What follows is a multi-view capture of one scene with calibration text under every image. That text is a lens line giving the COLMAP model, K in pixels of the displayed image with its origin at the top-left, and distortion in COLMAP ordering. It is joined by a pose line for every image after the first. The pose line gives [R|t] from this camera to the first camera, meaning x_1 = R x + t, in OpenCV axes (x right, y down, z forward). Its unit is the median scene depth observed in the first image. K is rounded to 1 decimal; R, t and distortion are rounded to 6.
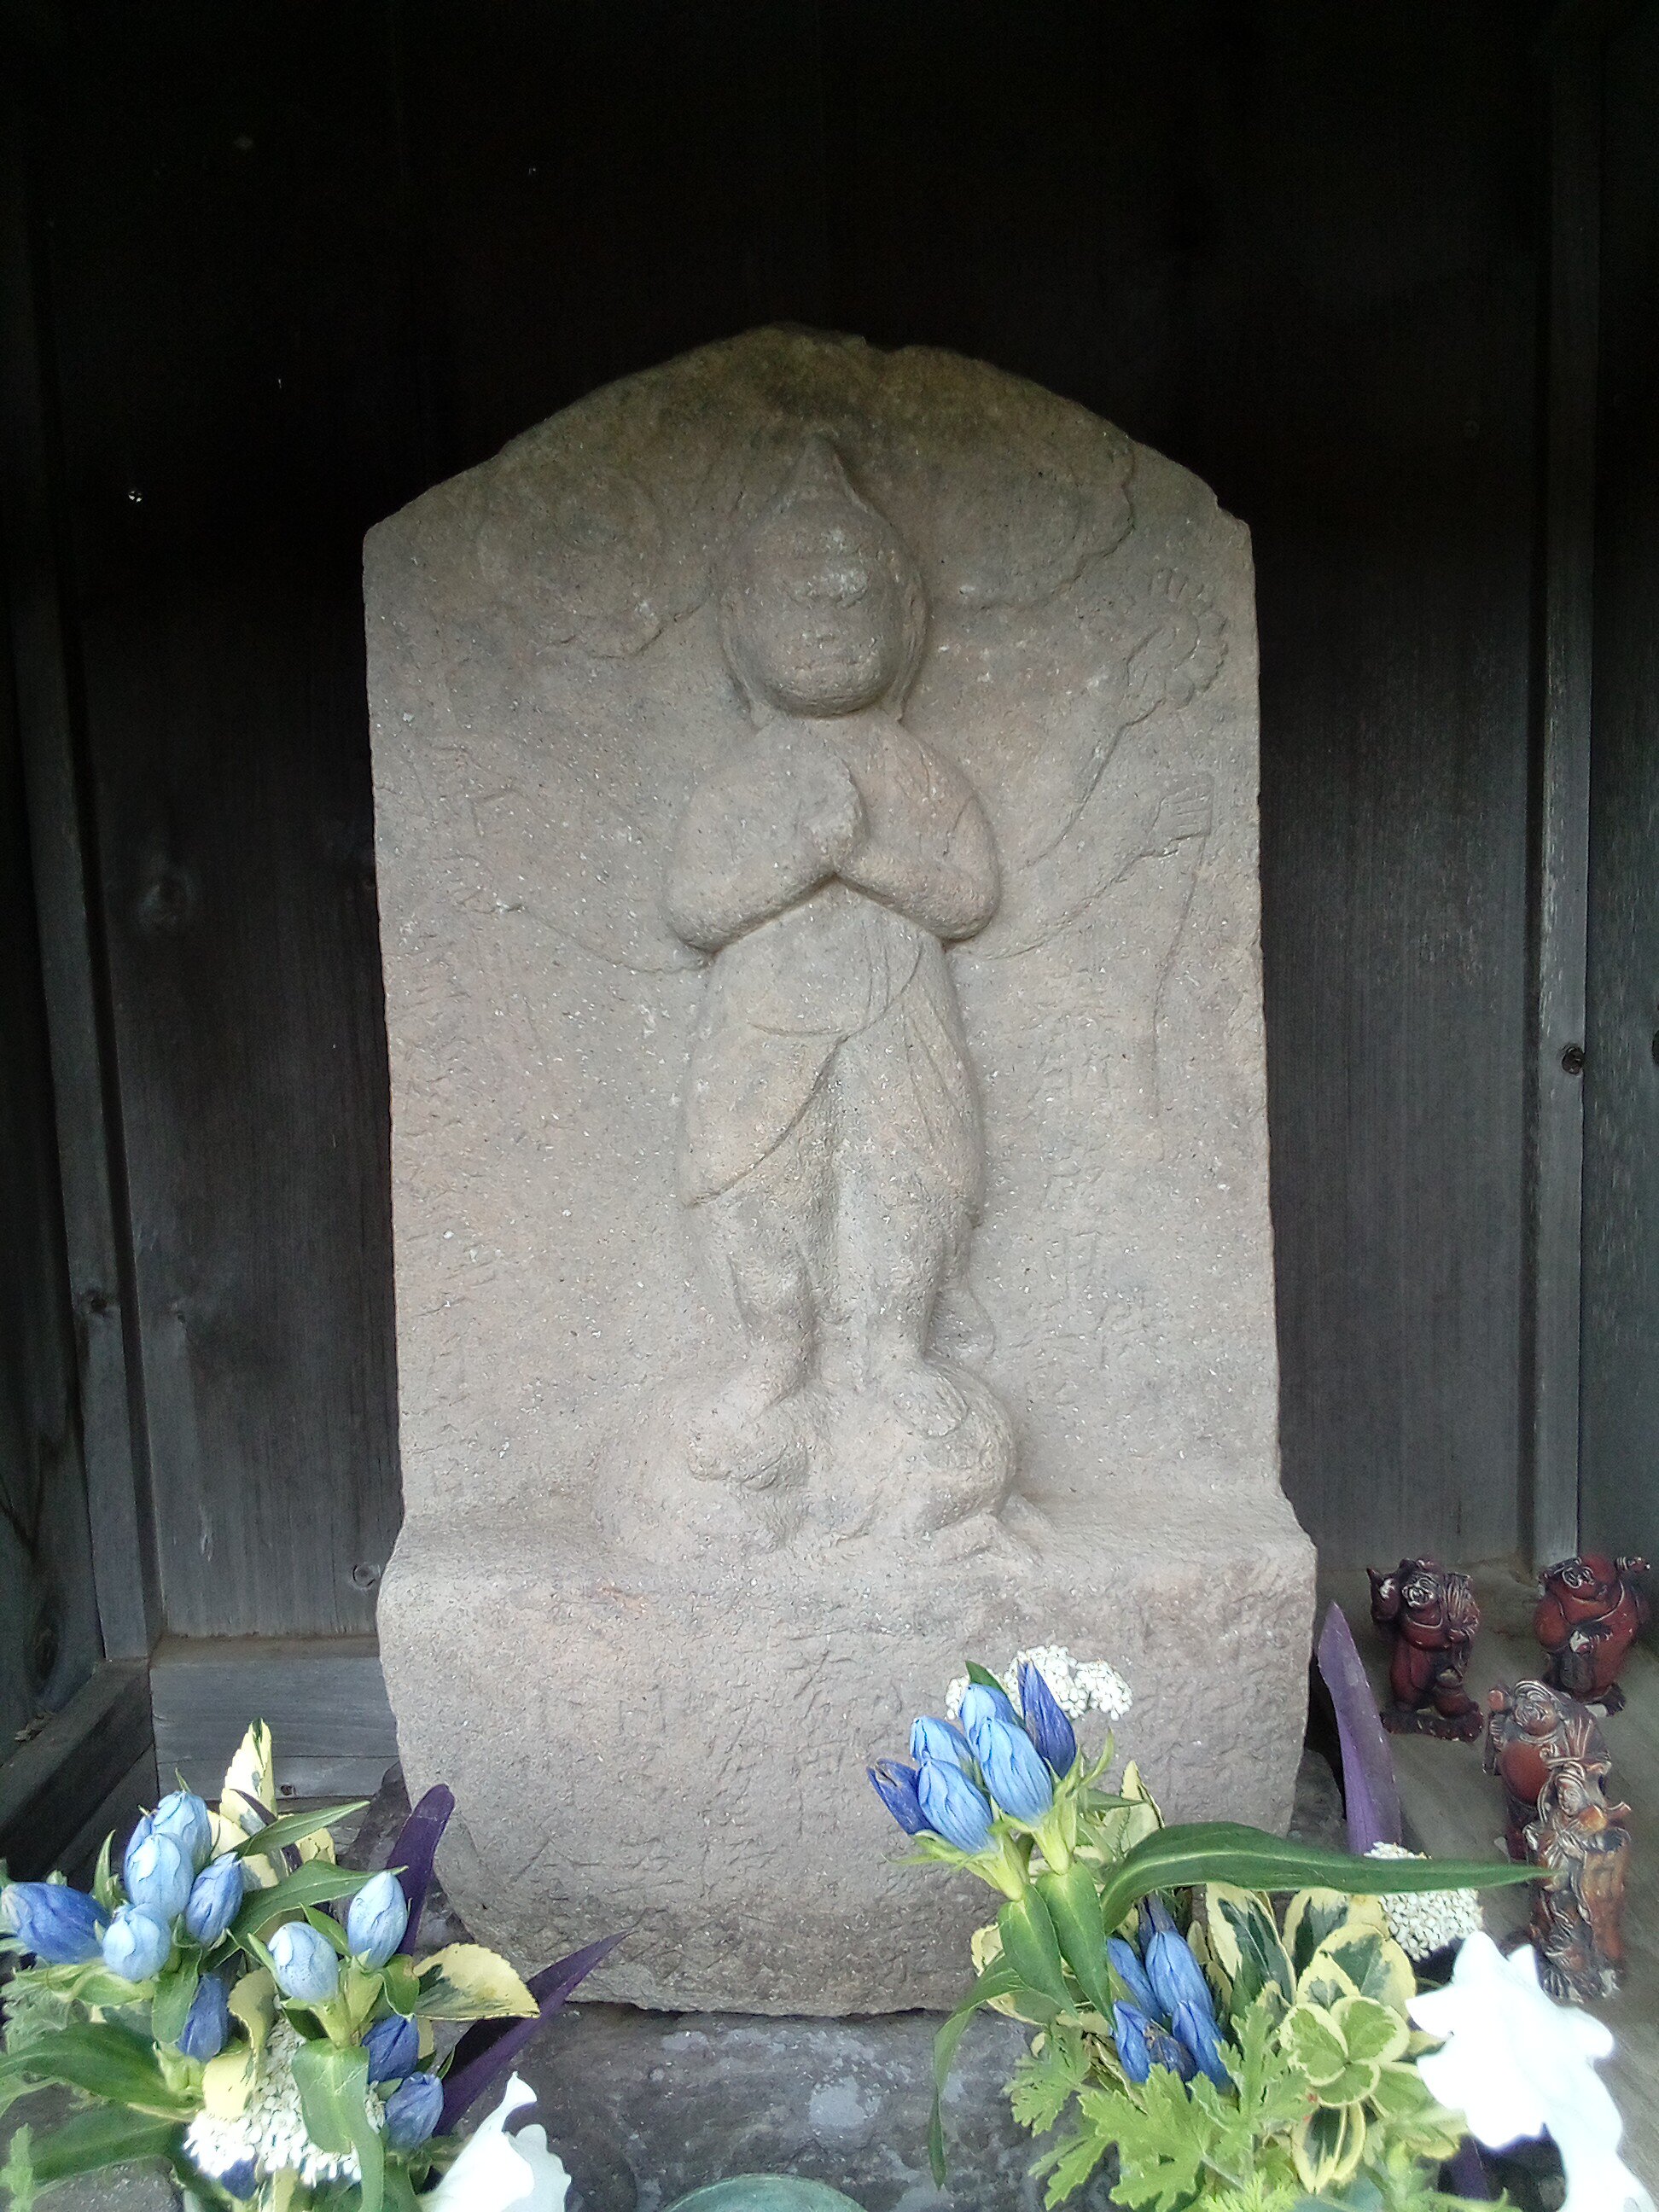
lens RADIAL K [[1836.4, 0, 833.1], [0, 1836.4, 1119.8], [0, 0, 1]] dist [0.067498, -0.118007]
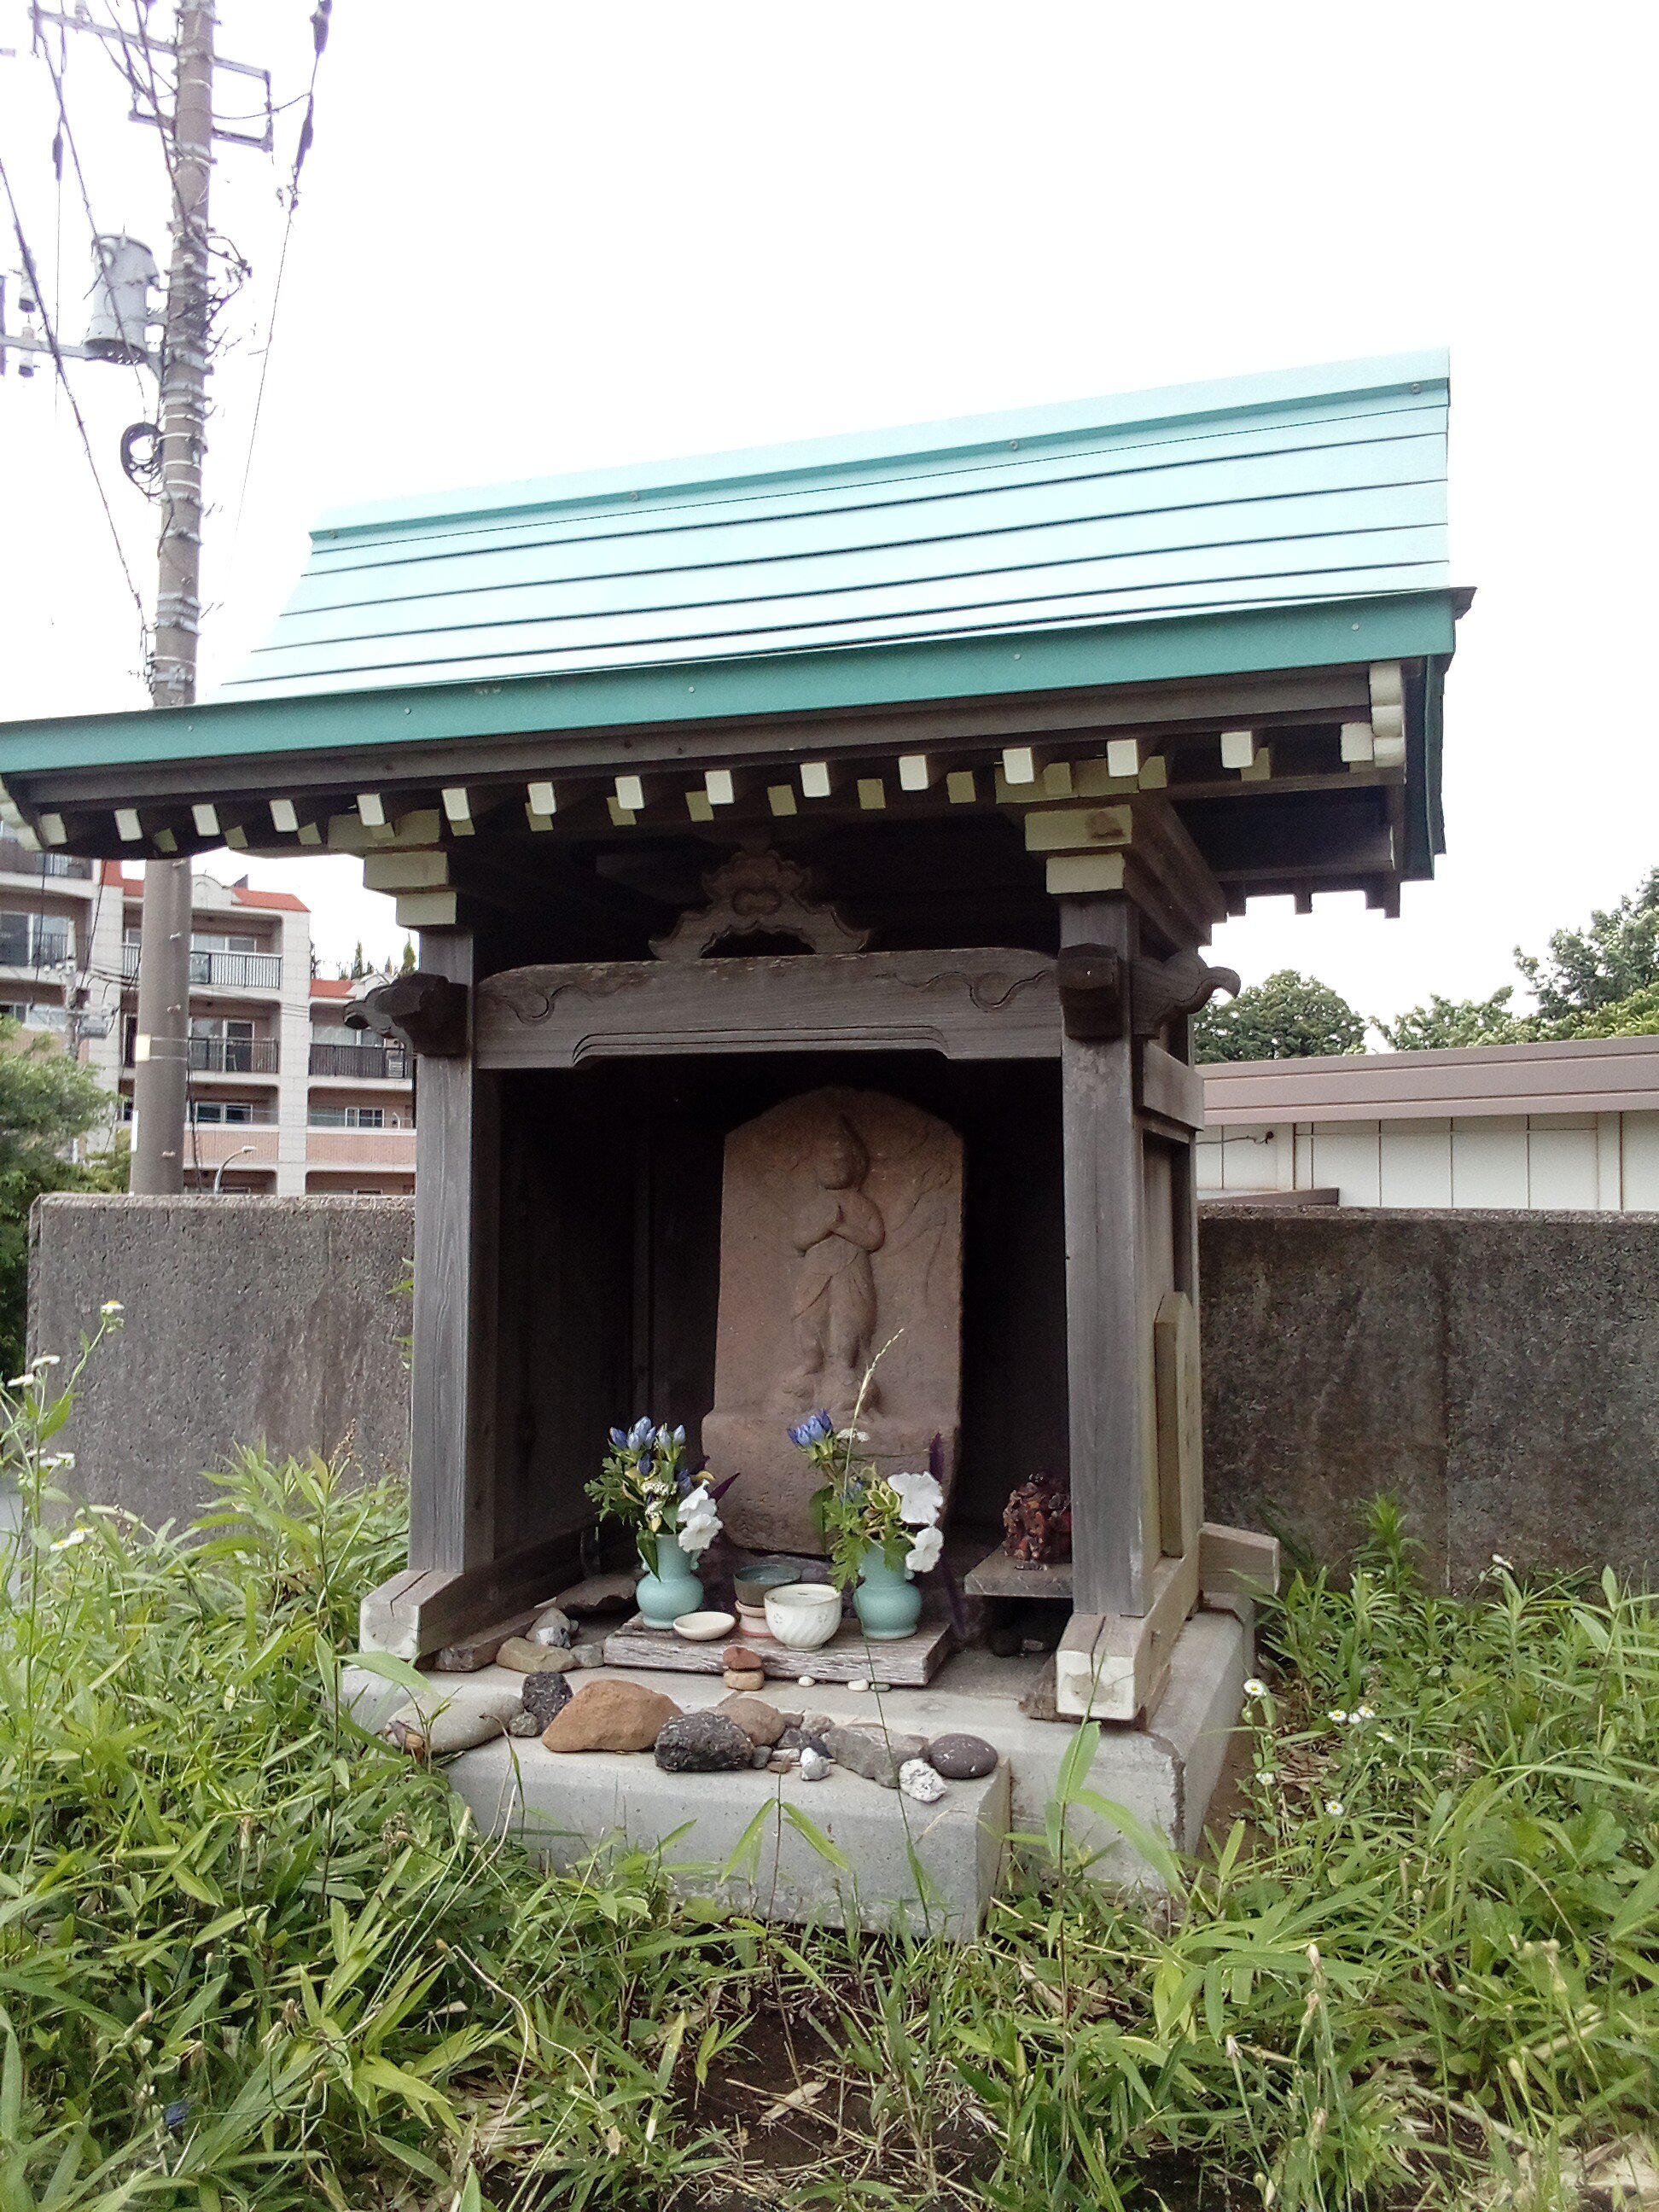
lens RADIAL K [[1836.4, 0, 833.1], [0, 1836.4, 1119.8], [0, 0, 1]] dist [0.067498, -0.118007]
pose [[0.955796, 0.017844, -0.293488, 1.018905], [-0.070586, 0.982893, -0.170114, 0.257484], [0.285432, 0.183310, 0.940705, -2.371835]]
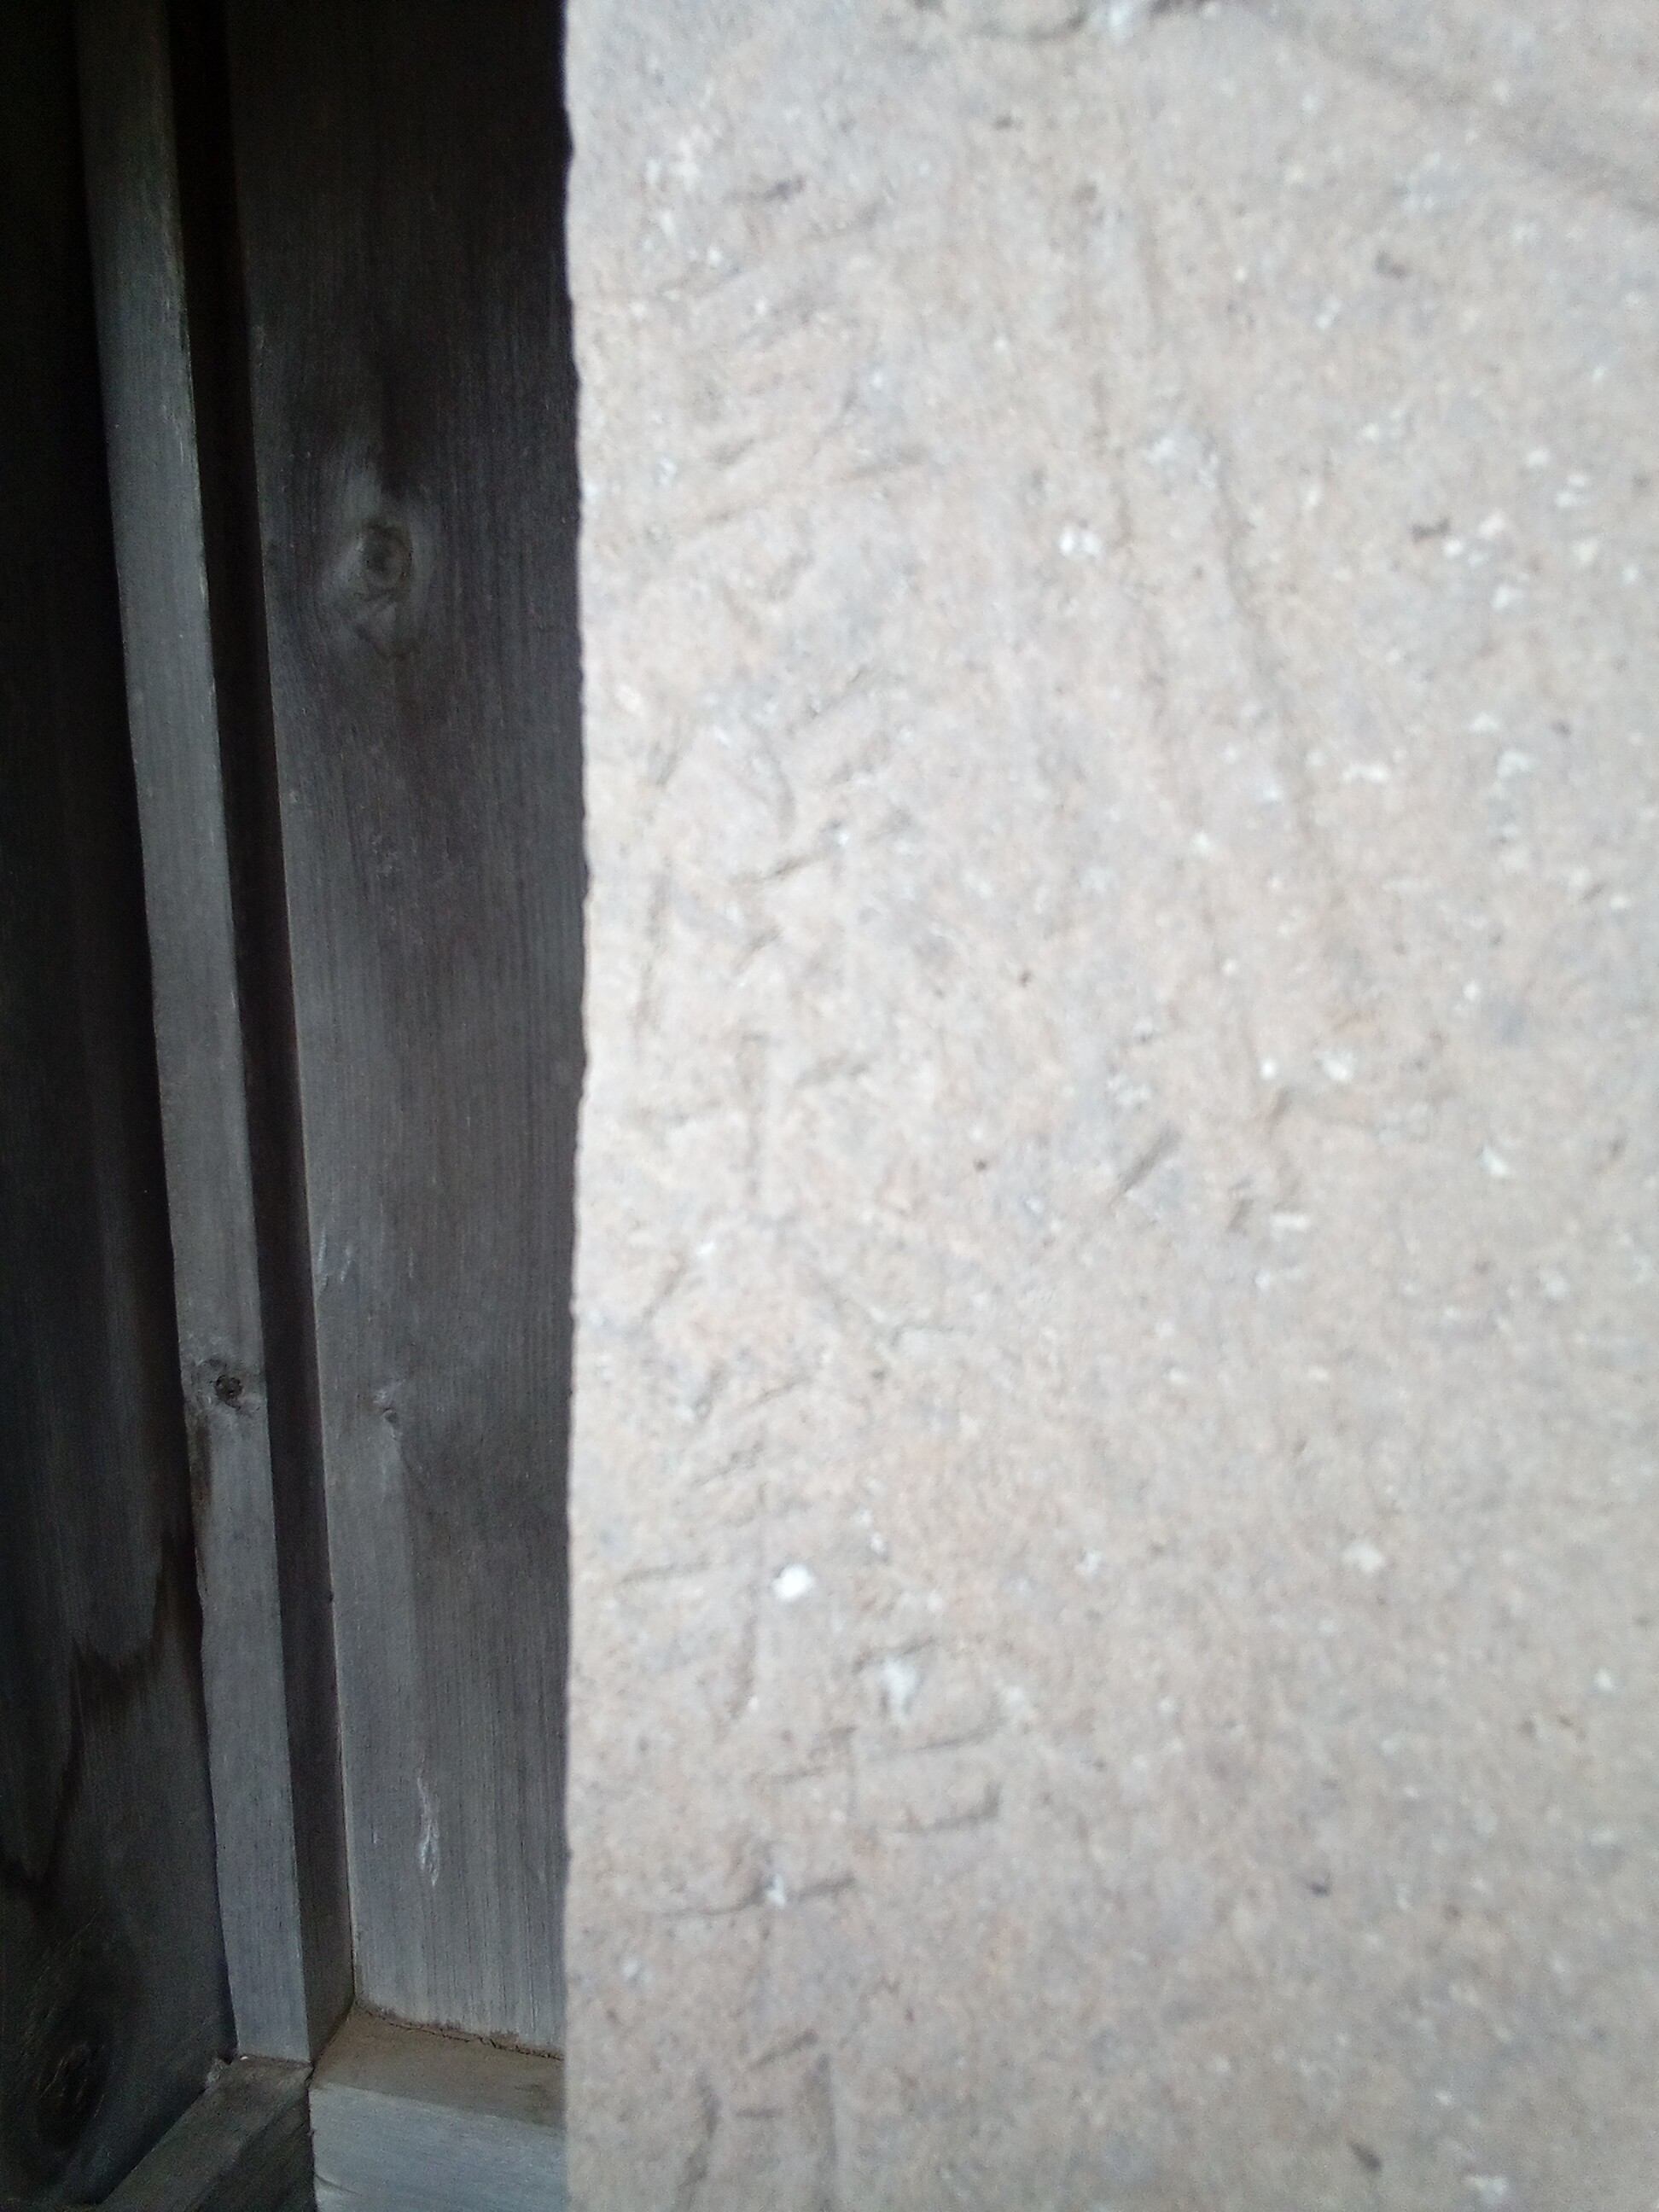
lens RADIAL K [[1836.4, 0, 833.1], [0, 1836.4, 1119.8], [0, 0, 1]] dist [0.067498, -0.118007]
pose [[0.959926, 0.056990, -0.274397, -0.146493], [-0.047875, 0.998060, 0.039809, -0.001455], [0.276133, -0.025077, 0.960792, 0.787596]]
